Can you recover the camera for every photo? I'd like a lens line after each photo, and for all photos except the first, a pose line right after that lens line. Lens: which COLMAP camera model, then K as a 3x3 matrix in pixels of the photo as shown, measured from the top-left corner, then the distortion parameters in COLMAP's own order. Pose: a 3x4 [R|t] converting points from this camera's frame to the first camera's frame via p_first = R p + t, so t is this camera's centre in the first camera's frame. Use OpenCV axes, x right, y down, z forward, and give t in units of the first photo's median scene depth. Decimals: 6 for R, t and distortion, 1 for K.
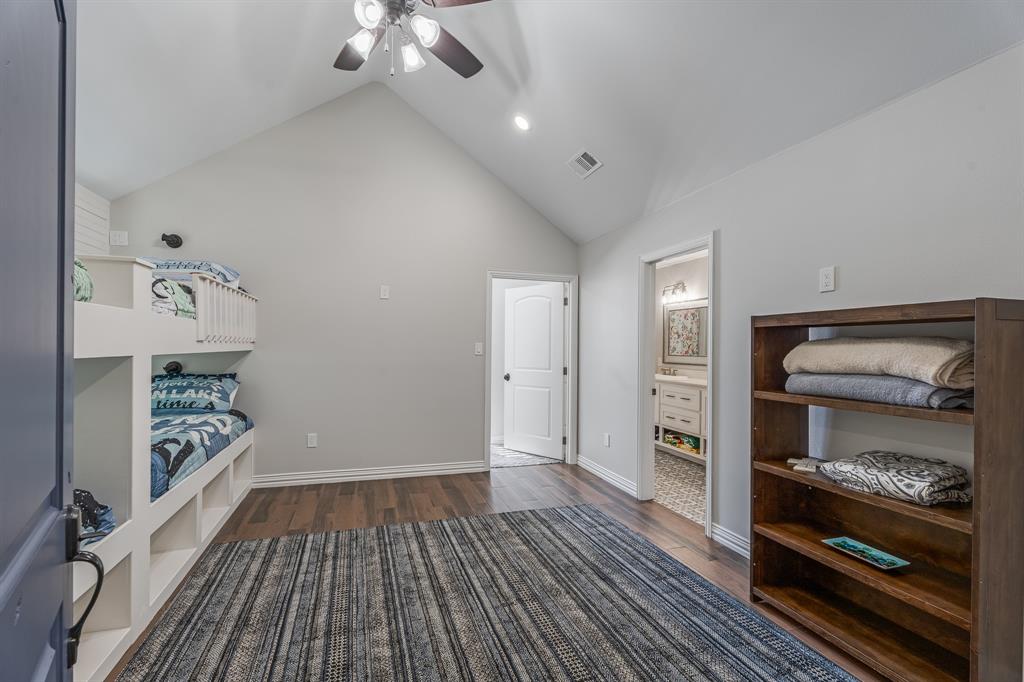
lens RADIAL K [[473.5, 0, 514.0], [0, 473.5, 346.1], [0, 0, 1]] dist [0.000632, -0.001820]
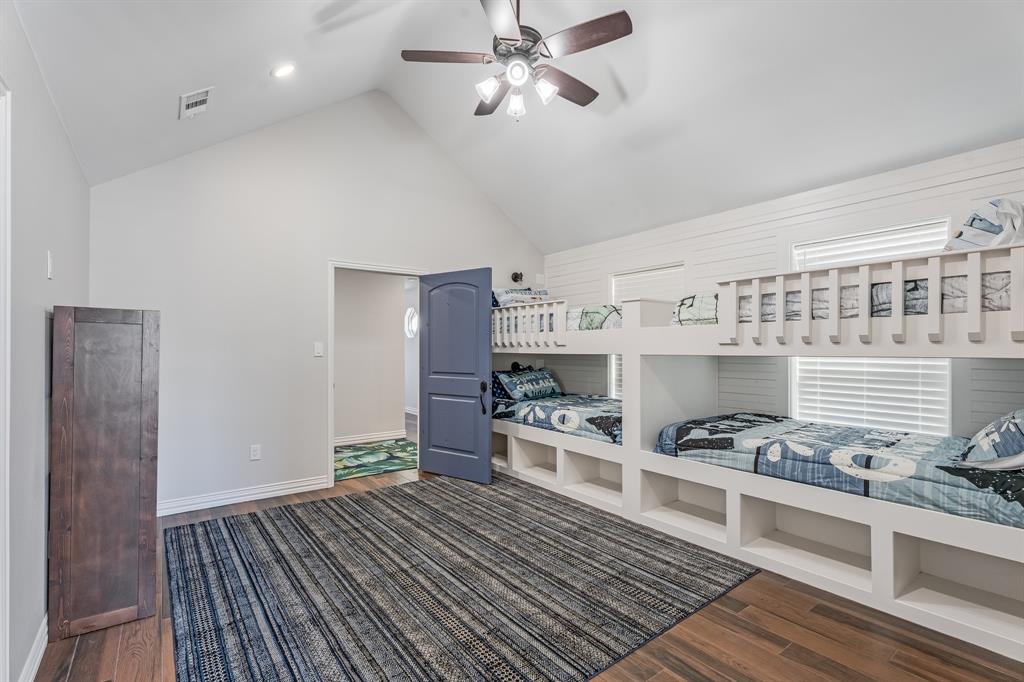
lens RADIAL K [[473.5, 0, 507.2], [0, 473.5, 344.1], [0, 0, 1]] dist [0.000632, -0.001820]
pose [[-0.950392, -0.015897, -0.310649, 0.109267], [-0.011521, 0.999807, -0.015918, 0.009674], [0.310842, -0.011550, -0.950391, 1.691777]]
